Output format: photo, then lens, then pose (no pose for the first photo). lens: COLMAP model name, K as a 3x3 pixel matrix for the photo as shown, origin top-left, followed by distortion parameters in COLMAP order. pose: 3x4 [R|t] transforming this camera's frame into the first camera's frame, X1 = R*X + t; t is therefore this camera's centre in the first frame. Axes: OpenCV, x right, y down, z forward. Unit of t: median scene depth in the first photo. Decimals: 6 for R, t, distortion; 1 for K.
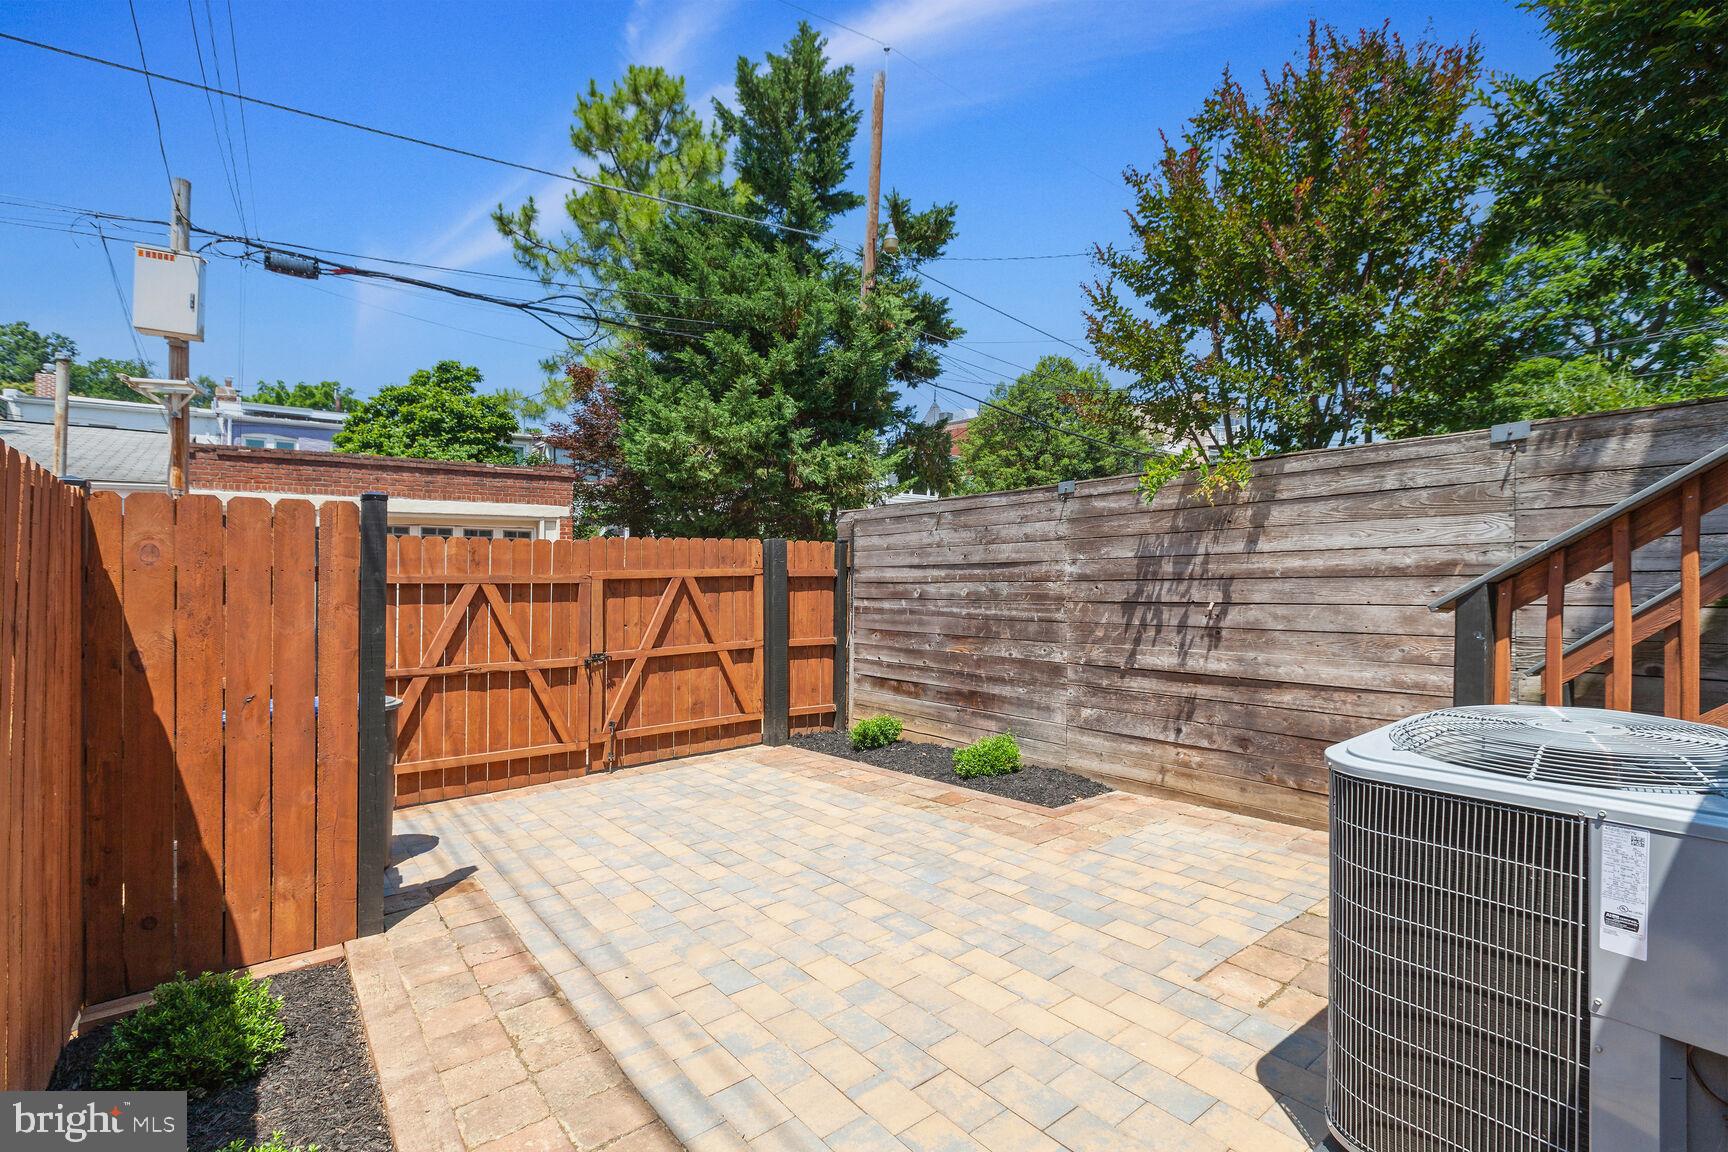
lens RADIAL K [[783.6, 0, 864.0], [0, 783.6, 576.0], [0, 0, 1]] dist [-0.000294, -0.000253]
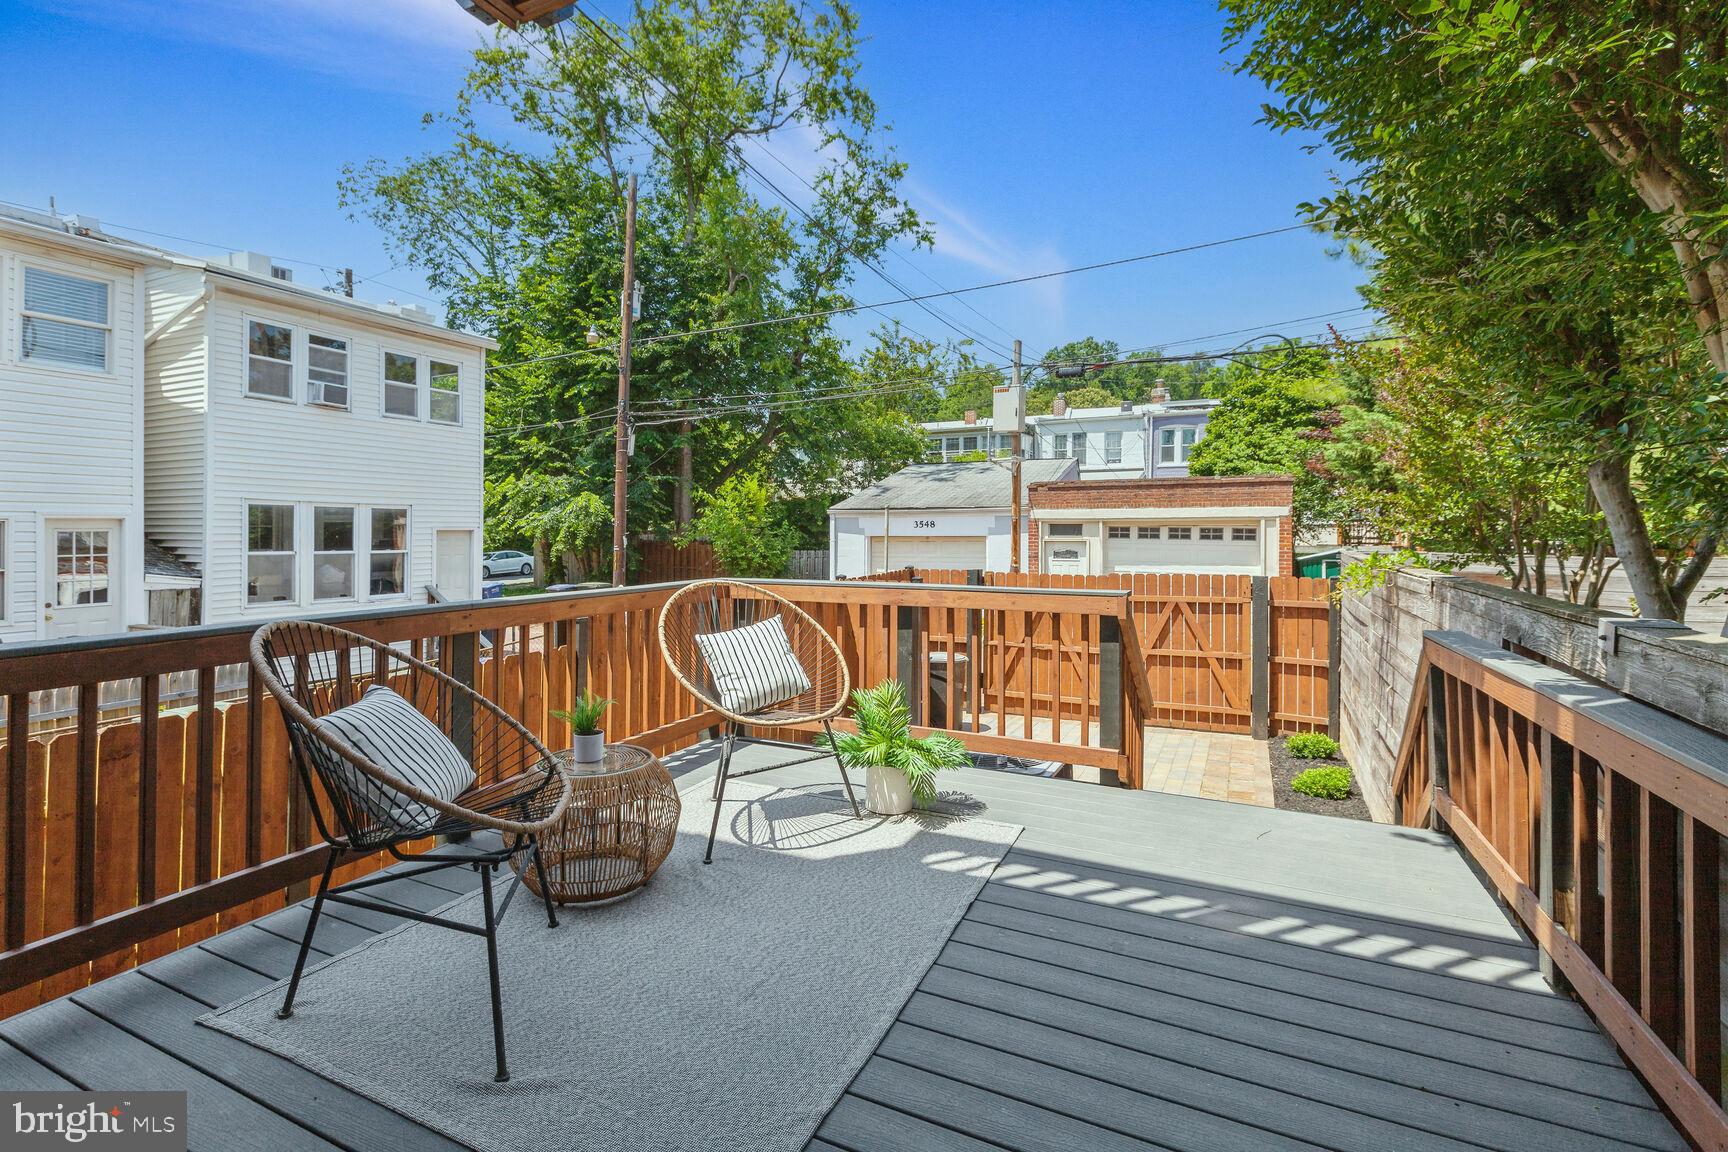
lens RADIAL K [[786.2, 0, 839.3], [0, 786.2, 530.8], [0, 0, 1]] dist [-0.000153, 0.000001]
pose [[0.426390, 0.011901, -0.904461, 0.880285], [0.000844, 0.999908, 0.013554, -0.162856], [0.904539, -0.006543, 0.426340, -0.171946]]
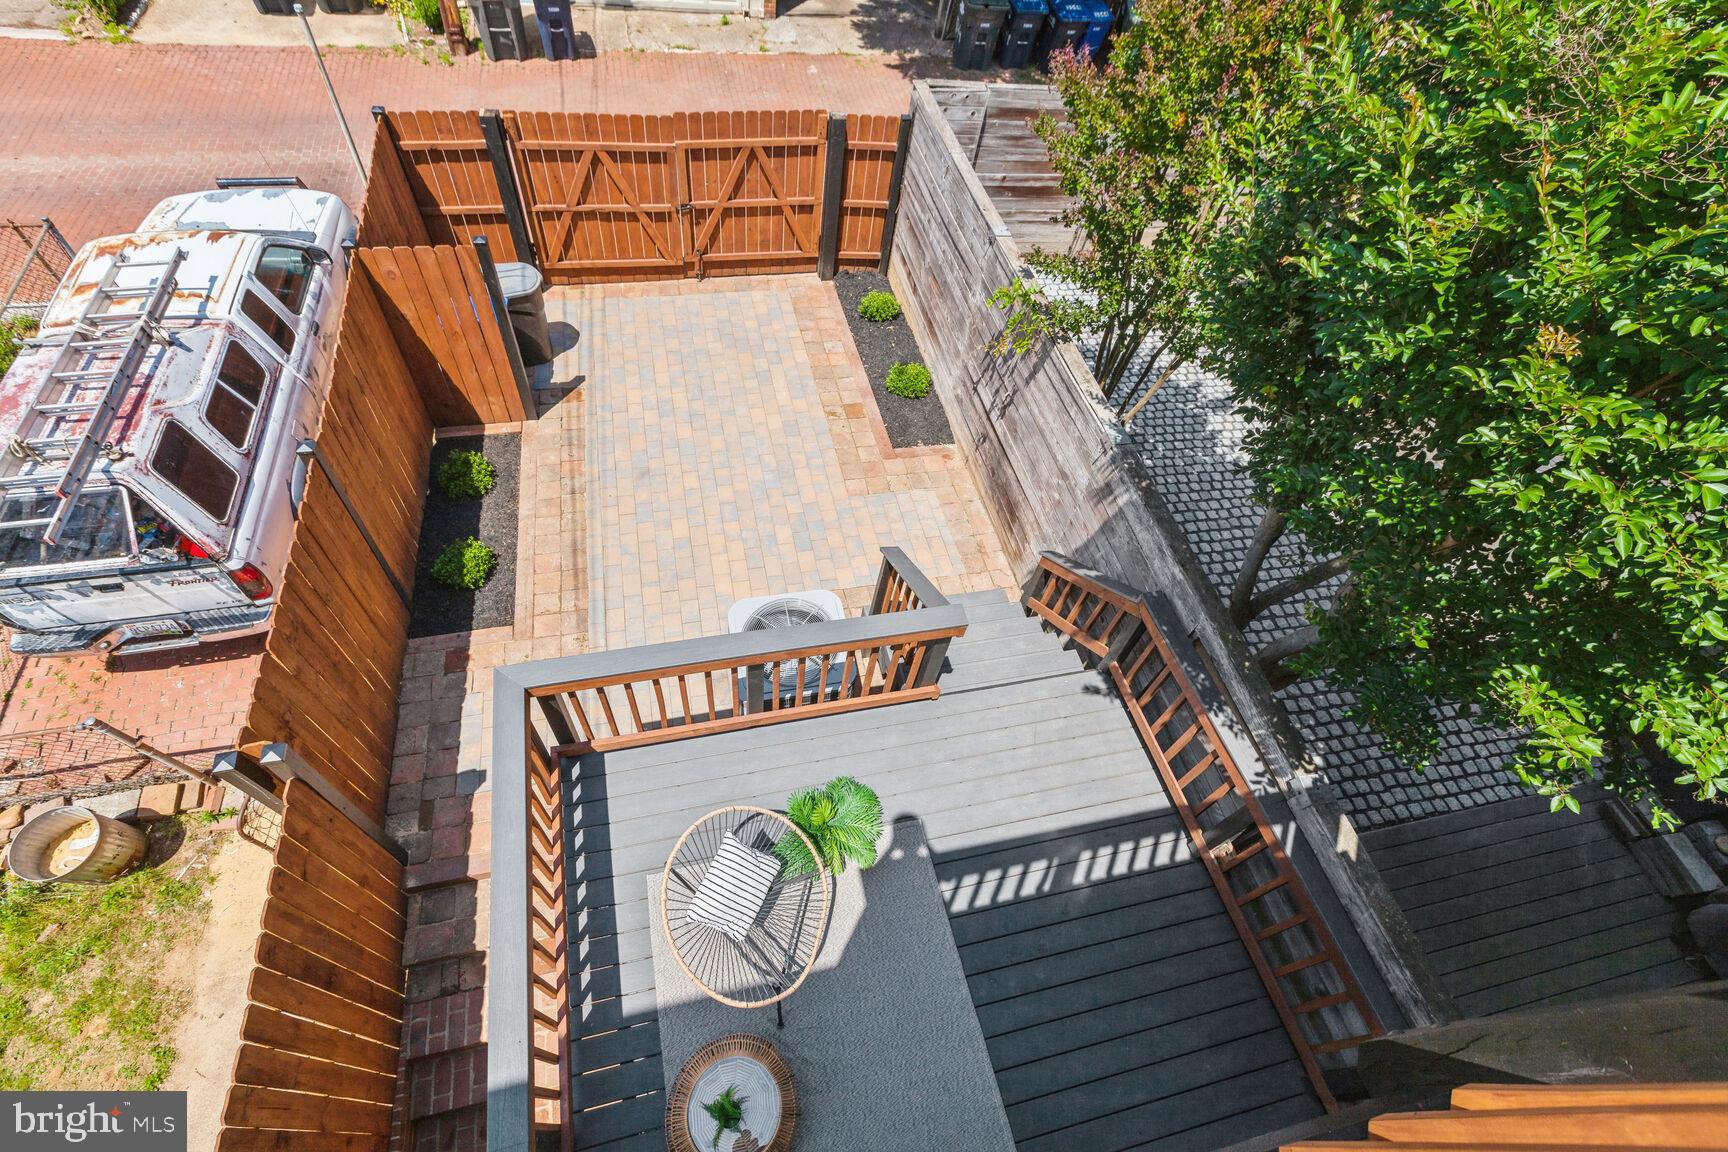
lens RADIAL K [[783.6, 0, 864.0], [0, 783.6, 576.0], [0, 0, 1]] dist [-0.000294, -0.000253]
pose [[0.900895, 0.401458, -0.164982, 0.449445], [-0.114963, 0.587244, 0.801204, -0.681441], [0.418535, -0.702834, 0.575198, -0.125787]]
